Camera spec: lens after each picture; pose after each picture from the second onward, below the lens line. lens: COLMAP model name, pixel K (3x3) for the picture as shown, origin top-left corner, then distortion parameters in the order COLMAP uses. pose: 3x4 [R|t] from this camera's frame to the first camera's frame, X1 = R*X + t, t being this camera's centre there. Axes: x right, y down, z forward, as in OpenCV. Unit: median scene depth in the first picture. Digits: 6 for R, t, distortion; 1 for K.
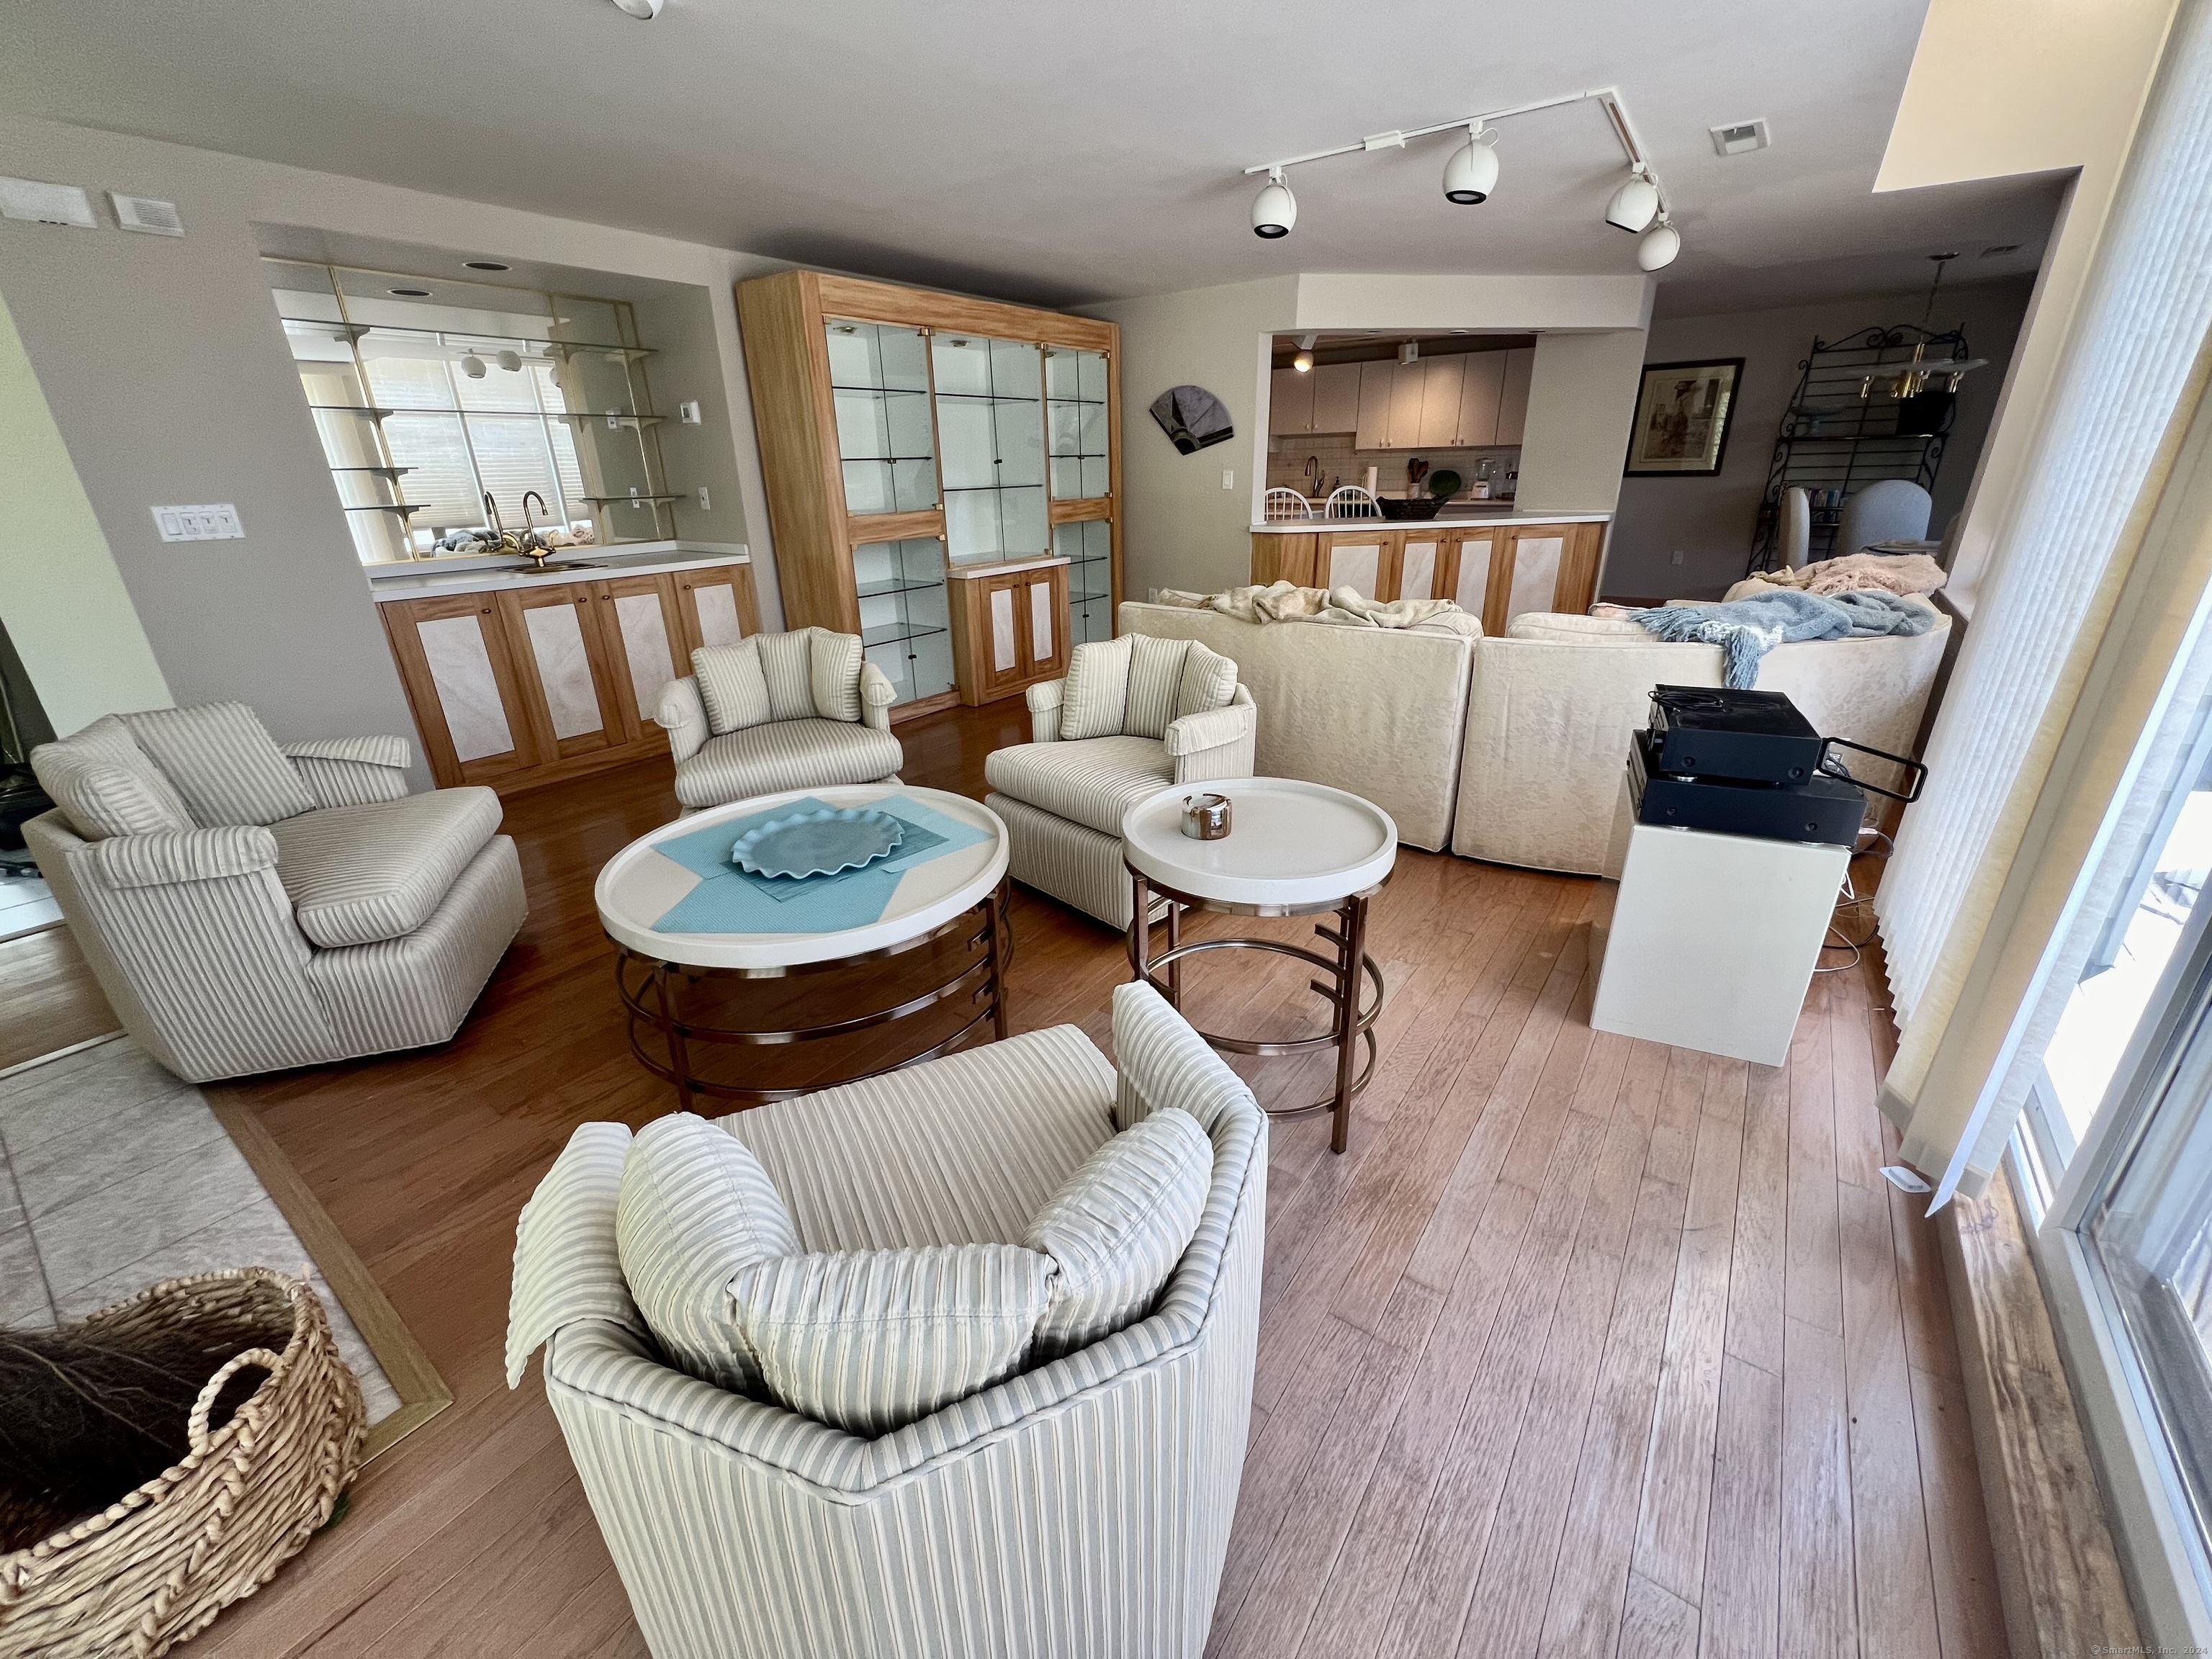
lens RADIAL K [[885.6, 0, 1106.0], [0, 885.6, 824.3], [0, 0, 1]] dist [-0.002387, 0.000553]
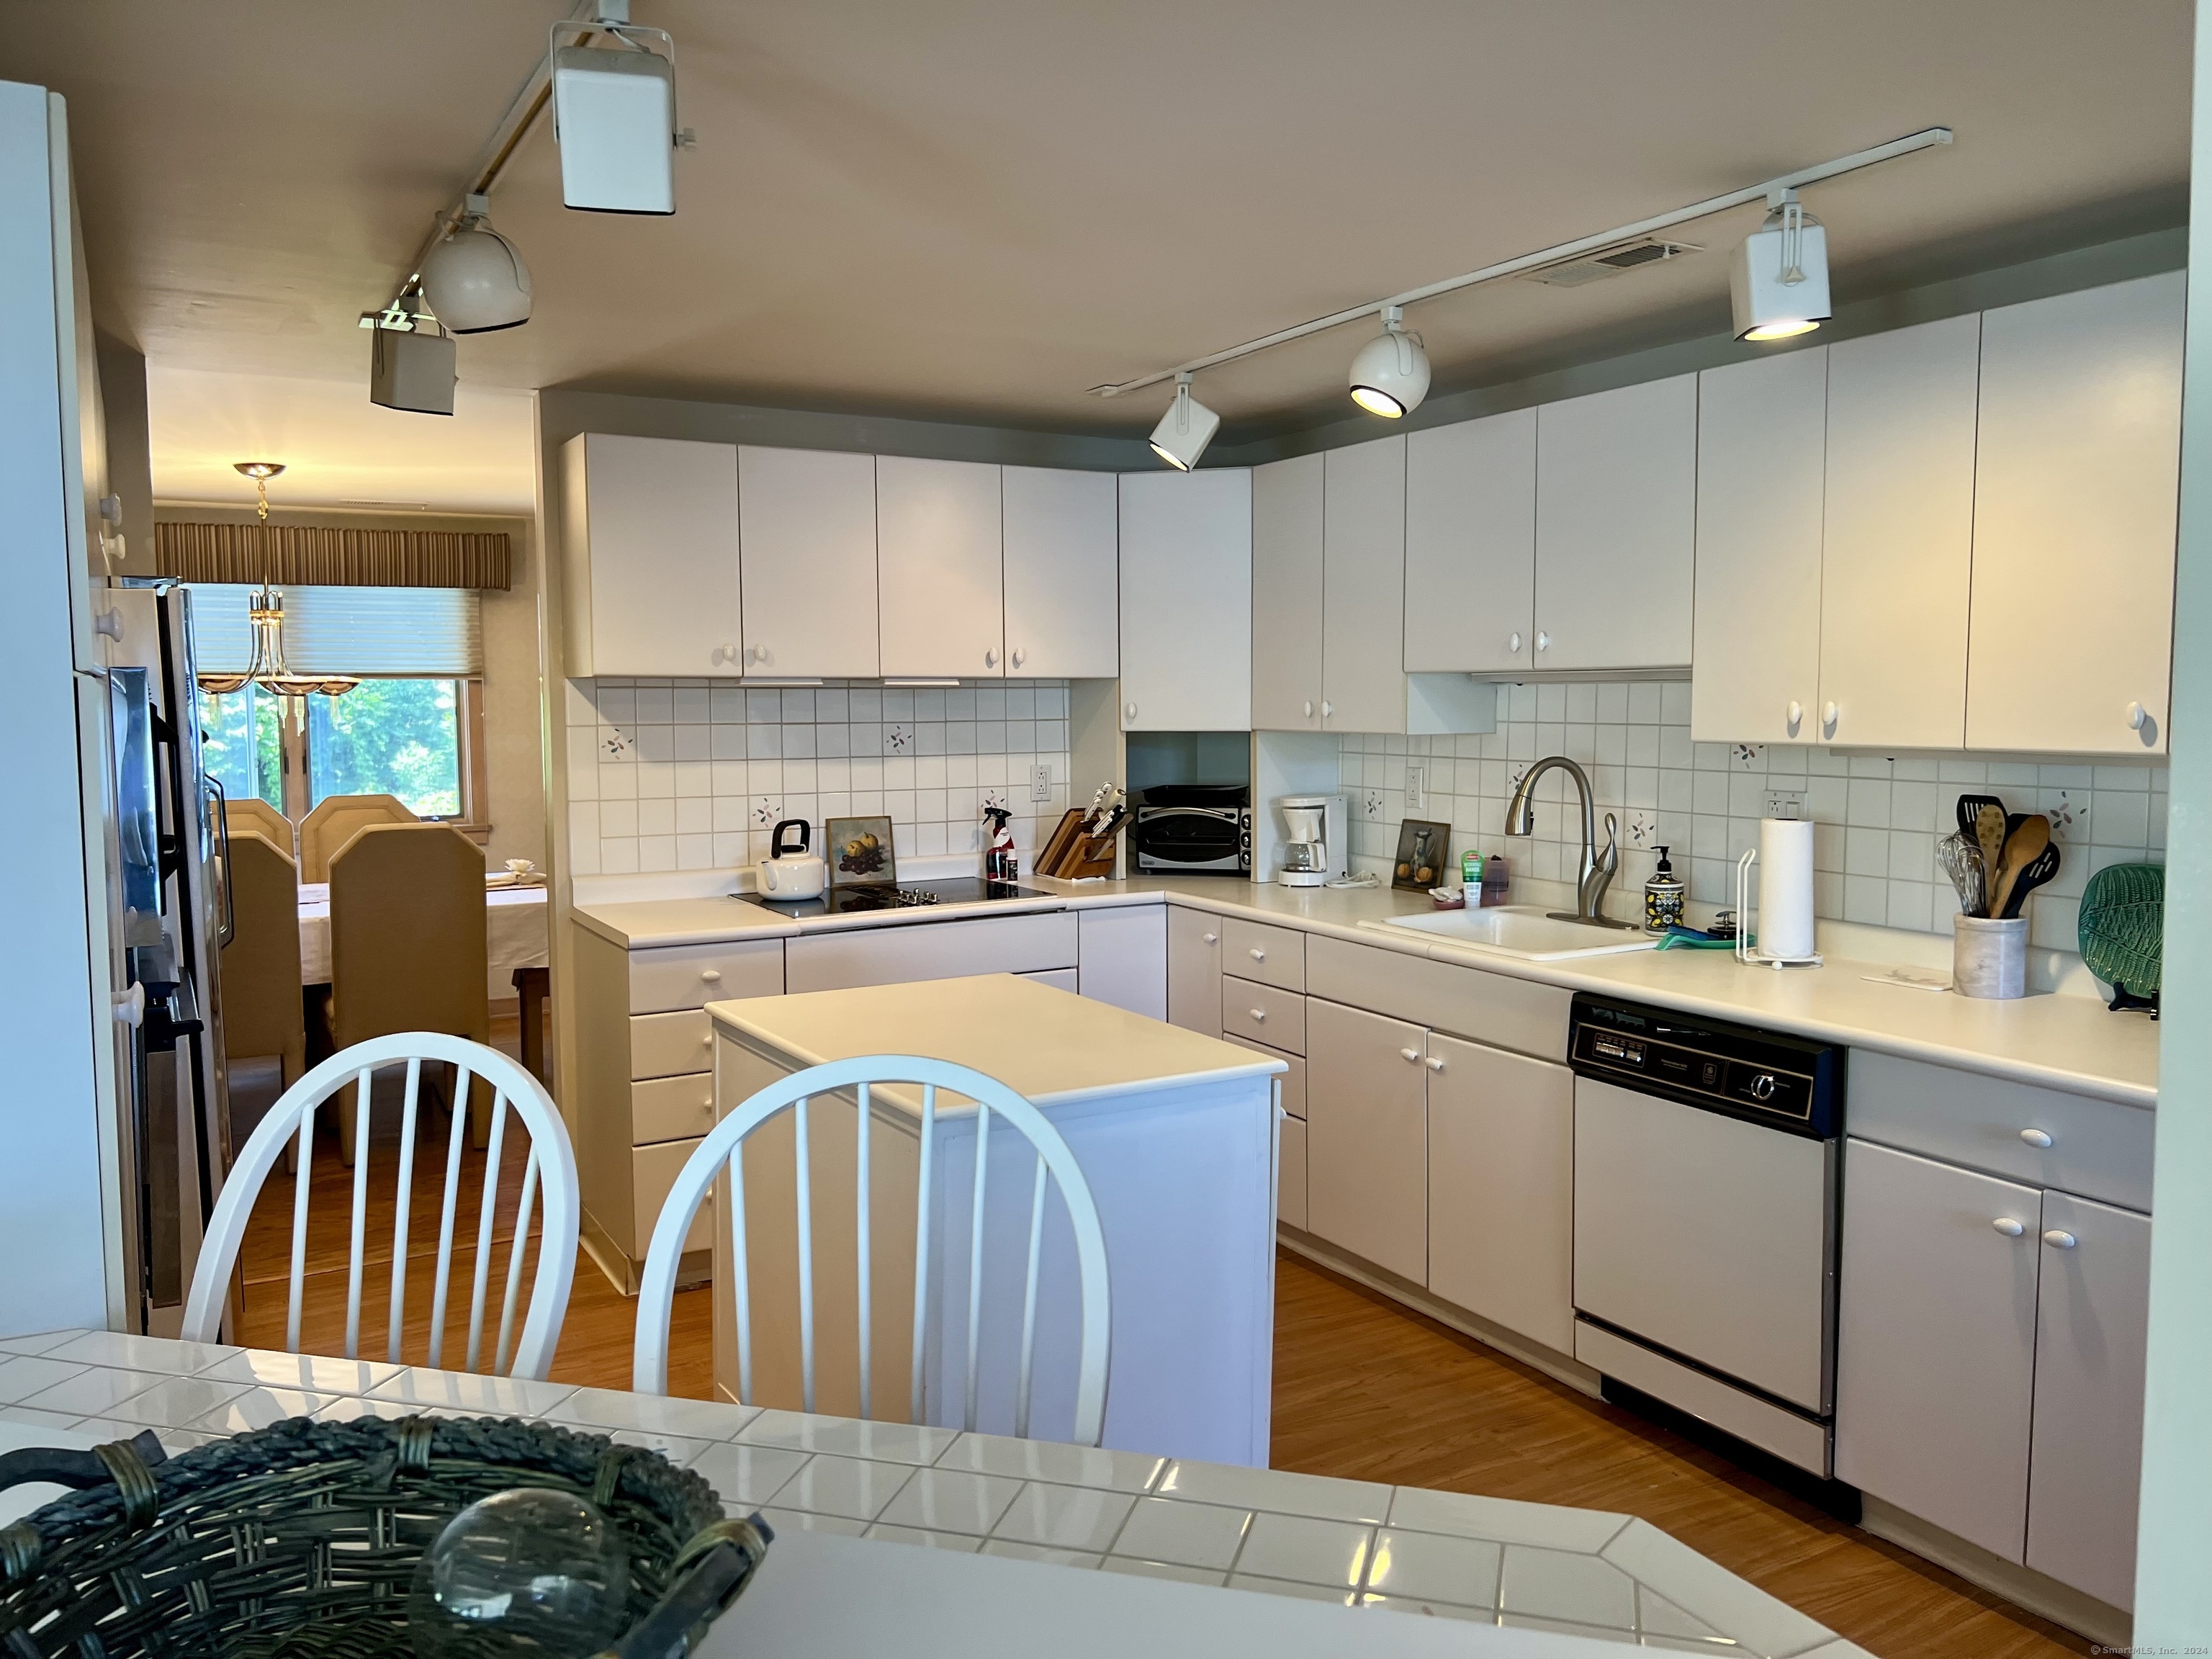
lens RADIAL K [[1659.8, 0, 1106.5], [0, 1659.8, 835.5], [0, 0, 1]] dist [0.062250, -0.062749]
pose [[0.910329, 0.053306, -0.410439, 0.495981], [-0.170220, 0.952140, -0.253878, -0.424995], [0.377263, 0.300977, 0.875834, 0.924810]]
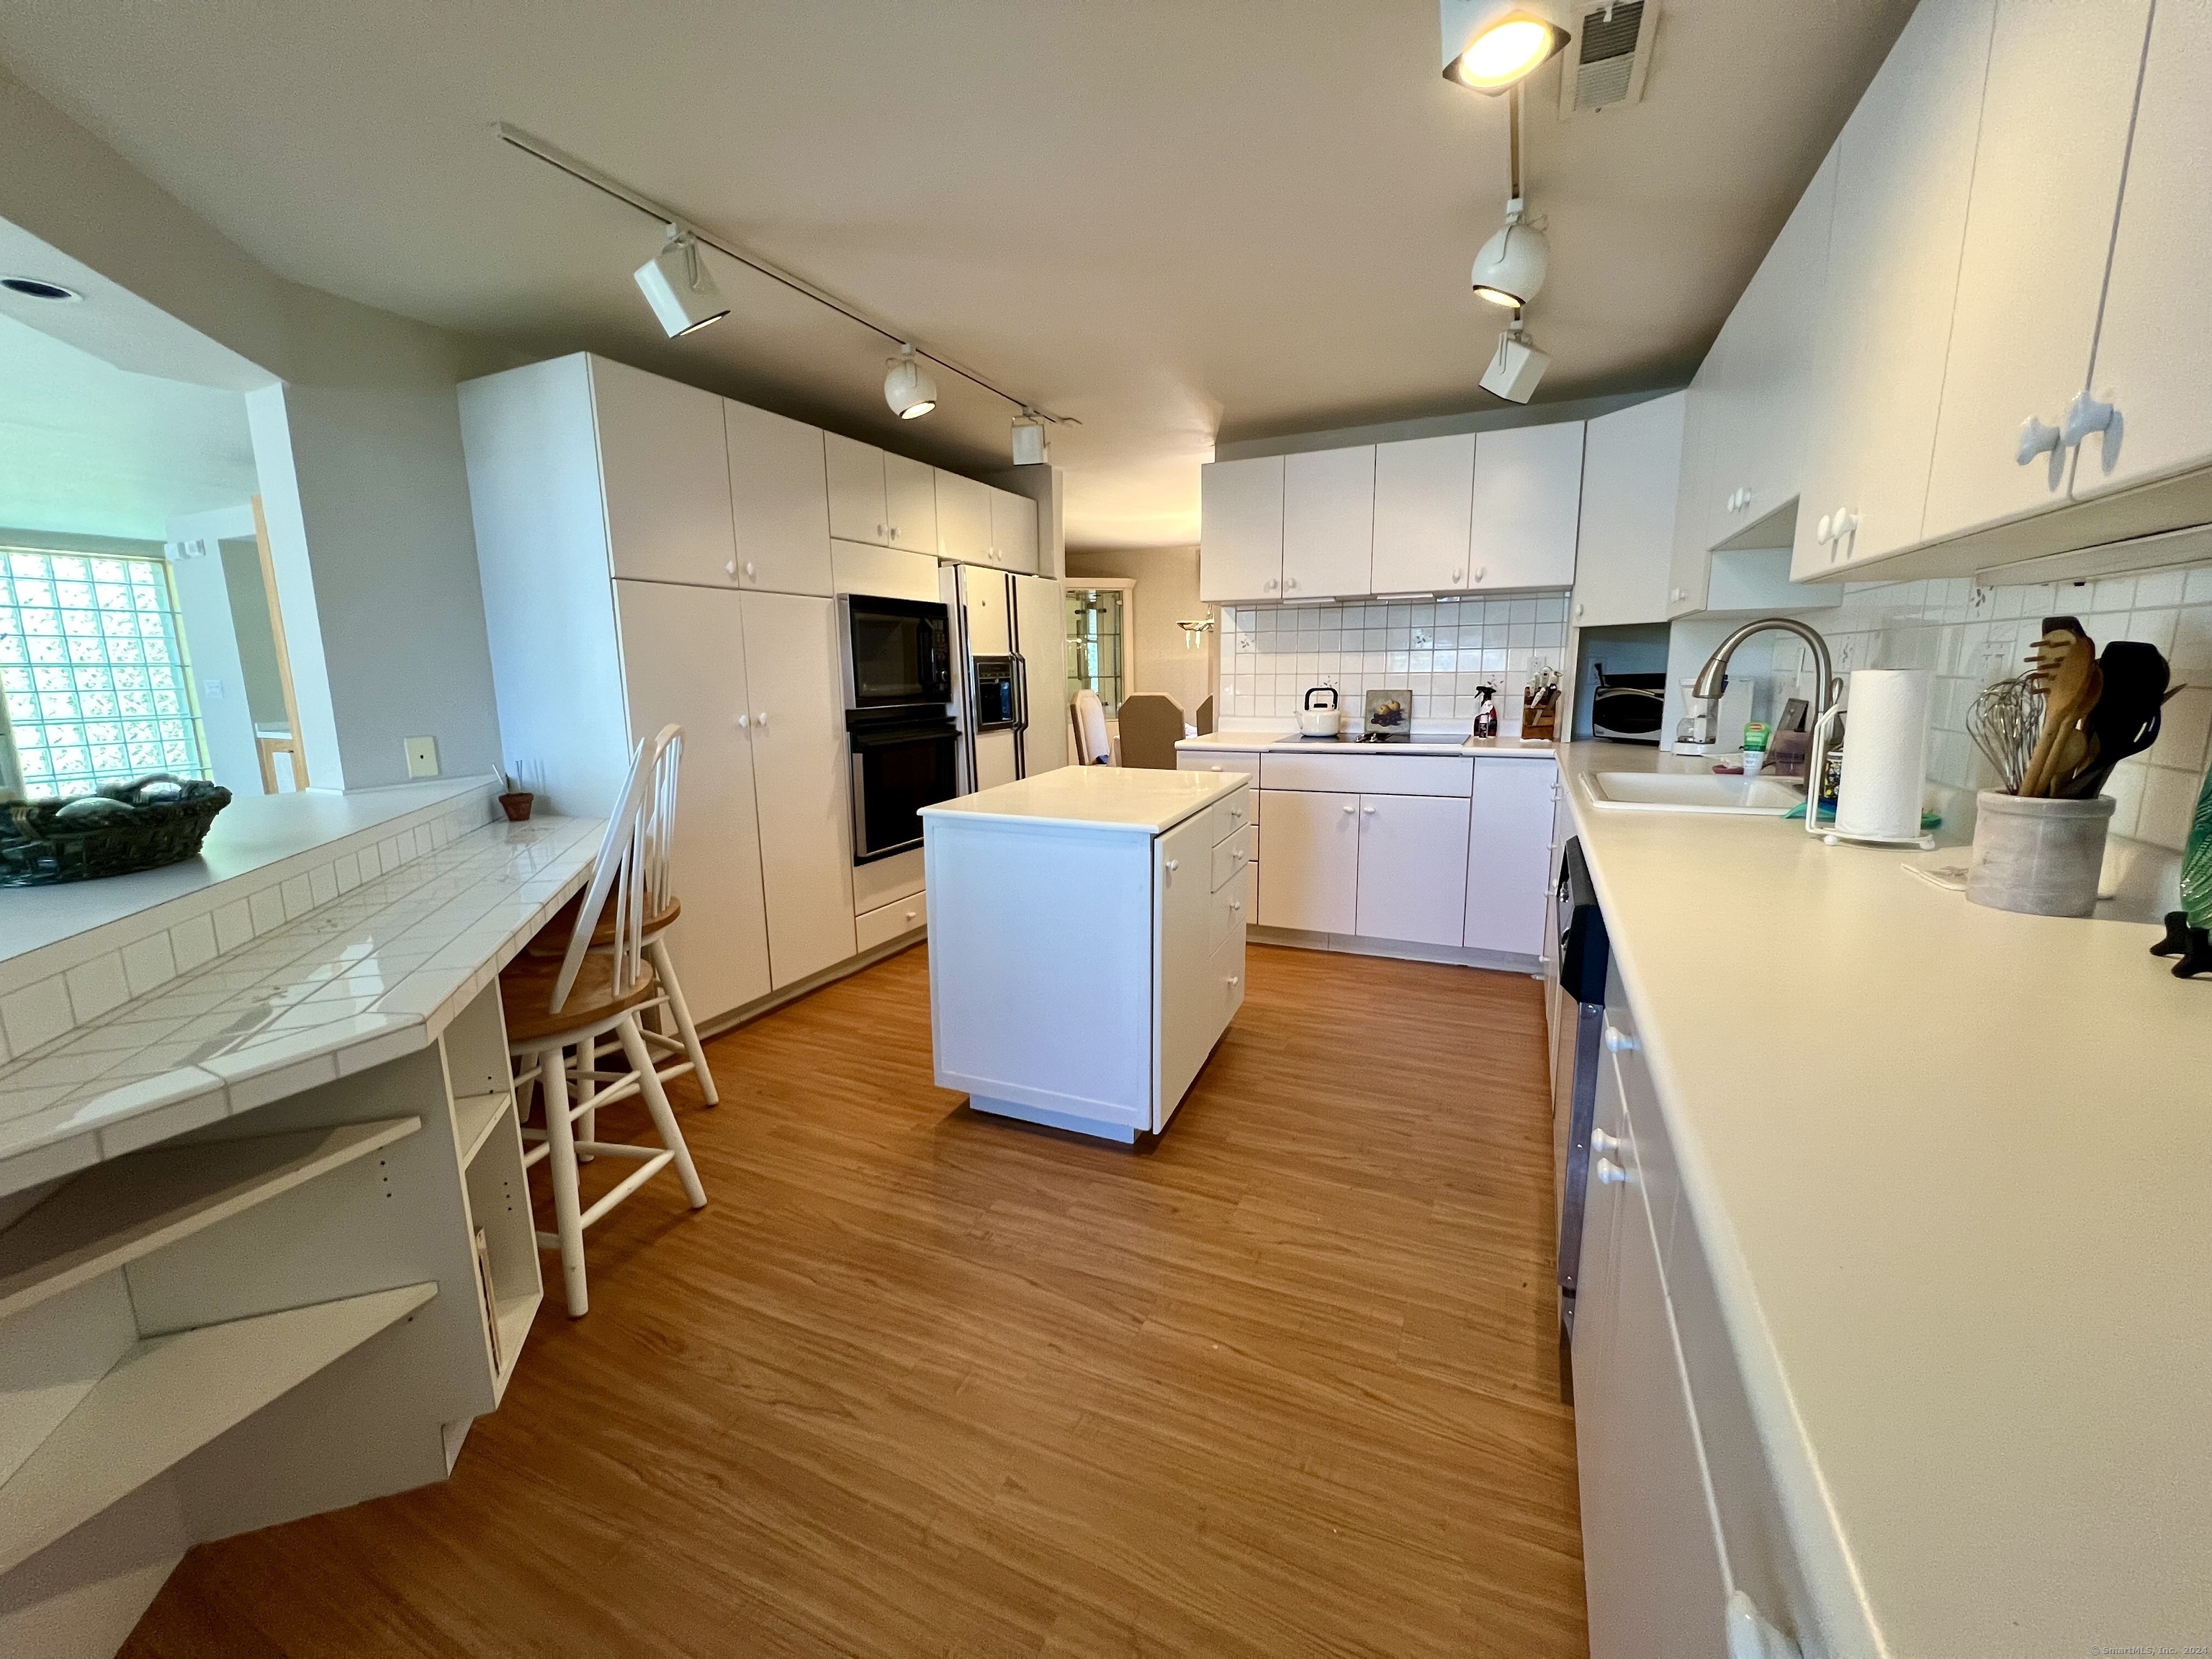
lens RADIAL K [[889.3, 0, 1097.7], [0, 889.3, 824.1], [0, 0, 1]] dist [0.000785, 0.000700]
pose [[0.184722, 0.190501, -0.964151, 0.699778], [-0.361863, 0.925297, 0.113495, -0.530099], [0.913747, 0.327925, 0.239858, 1.287306]]
